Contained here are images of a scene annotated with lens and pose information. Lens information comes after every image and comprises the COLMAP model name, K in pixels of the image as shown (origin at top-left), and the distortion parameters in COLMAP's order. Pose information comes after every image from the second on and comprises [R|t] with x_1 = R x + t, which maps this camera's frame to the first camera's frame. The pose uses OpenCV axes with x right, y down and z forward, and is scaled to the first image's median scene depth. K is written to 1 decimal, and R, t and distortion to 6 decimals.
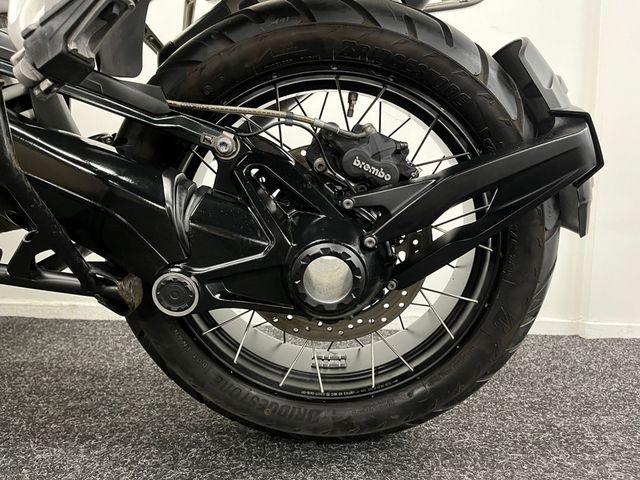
lens RADIAL K [[480.5, 0, 320.0], [0, 480.5, 240.0], [0, 0, 1]] dist [0.077450, -0.088863]
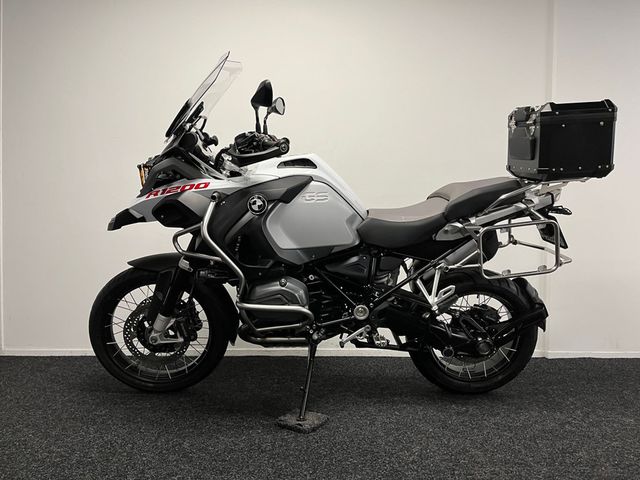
lens RADIAL K [[480.5, 0, 320.0], [0, 480.5, 240.0], [0, 0, 1]] dist [0.077450, -0.088863]
pose [[0.998231, -0.017429, 0.056851, -1.231231], [0.019821, 0.998930, -0.041793, -0.534694], [-0.056061, 0.042846, 0.997508, -2.376328]]
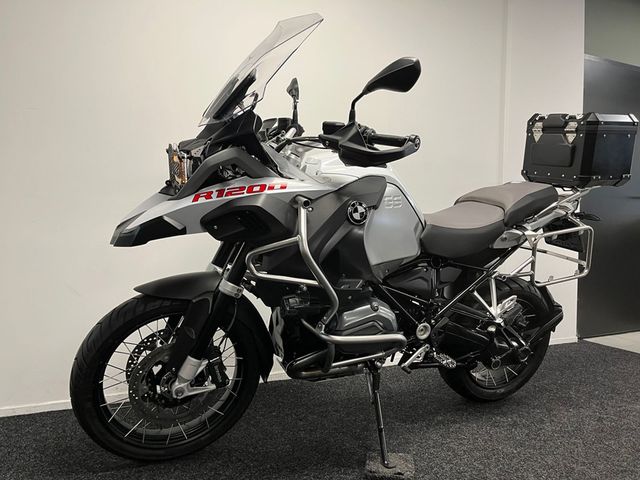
lens RADIAL K [[480.5, 0, 320.0], [0, 480.5, 240.0], [0, 0, 1]] dist [0.077450, -0.088863]
pose [[0.904286, -0.037850, 0.425246, -2.501418], [0.047448, 0.998802, -0.011998, -0.710587], [-0.424283, 0.031026, 0.904998, -1.551412]]
